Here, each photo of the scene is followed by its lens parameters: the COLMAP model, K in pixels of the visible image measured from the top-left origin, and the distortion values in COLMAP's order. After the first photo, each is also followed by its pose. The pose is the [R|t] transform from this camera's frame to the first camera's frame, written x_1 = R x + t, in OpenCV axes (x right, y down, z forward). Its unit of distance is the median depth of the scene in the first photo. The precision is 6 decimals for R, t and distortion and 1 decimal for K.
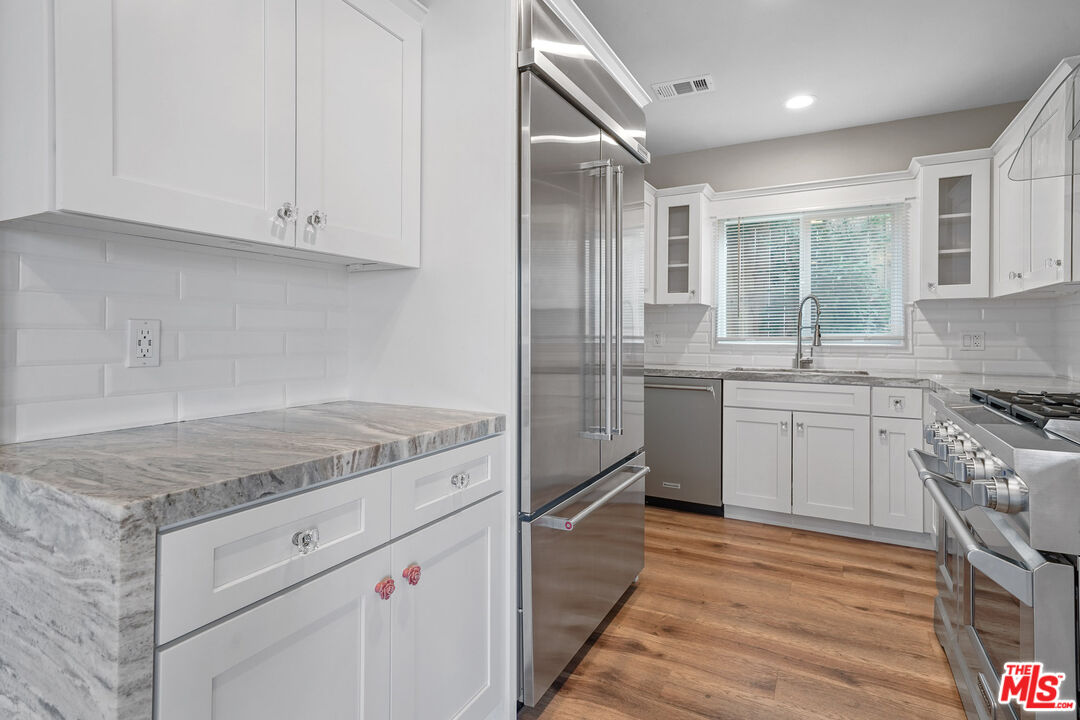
lens RADIAL K [[558.4, 0, 536.8], [0, 558.4, 333.6], [0, 0, 1]] dist [0.024113, 0.001238]
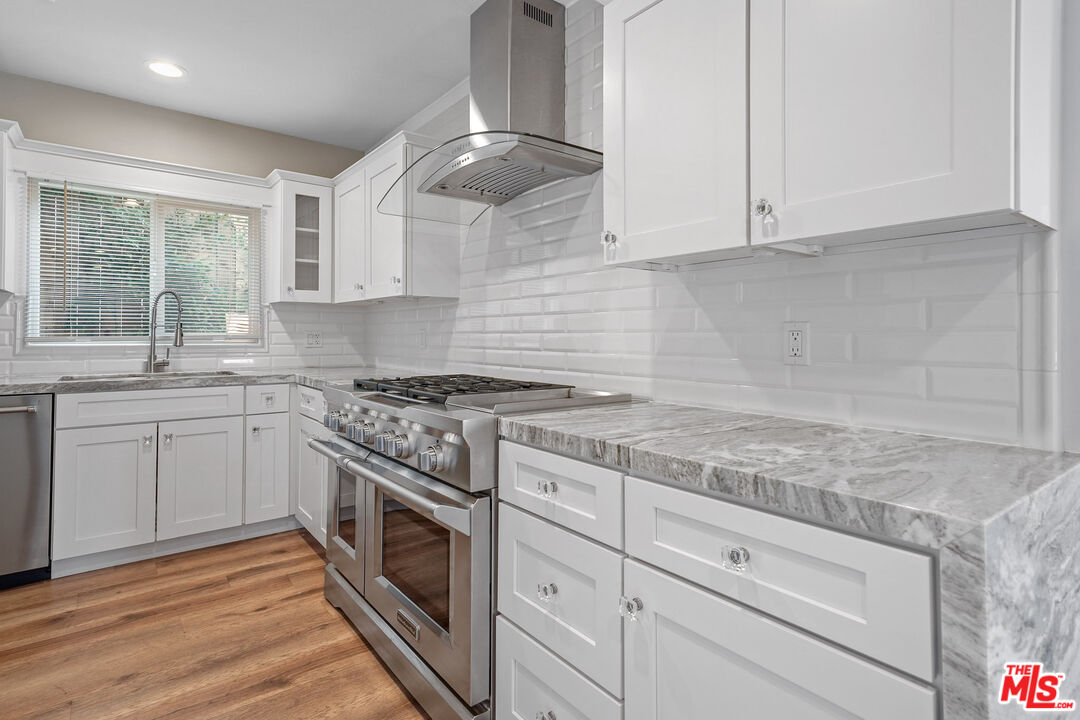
lens RADIAL K [[558.4, 0, 537.9], [0, 558.4, 330.9], [0, 0, 1]] dist [0.024113, 0.001238]
pose [[0.414639, 0.006896, 0.909960, -0.098765], [-0.003761, 0.999976, -0.005865, 0.000406], [-0.909978, -0.000991, 0.414654, 0.109696]]
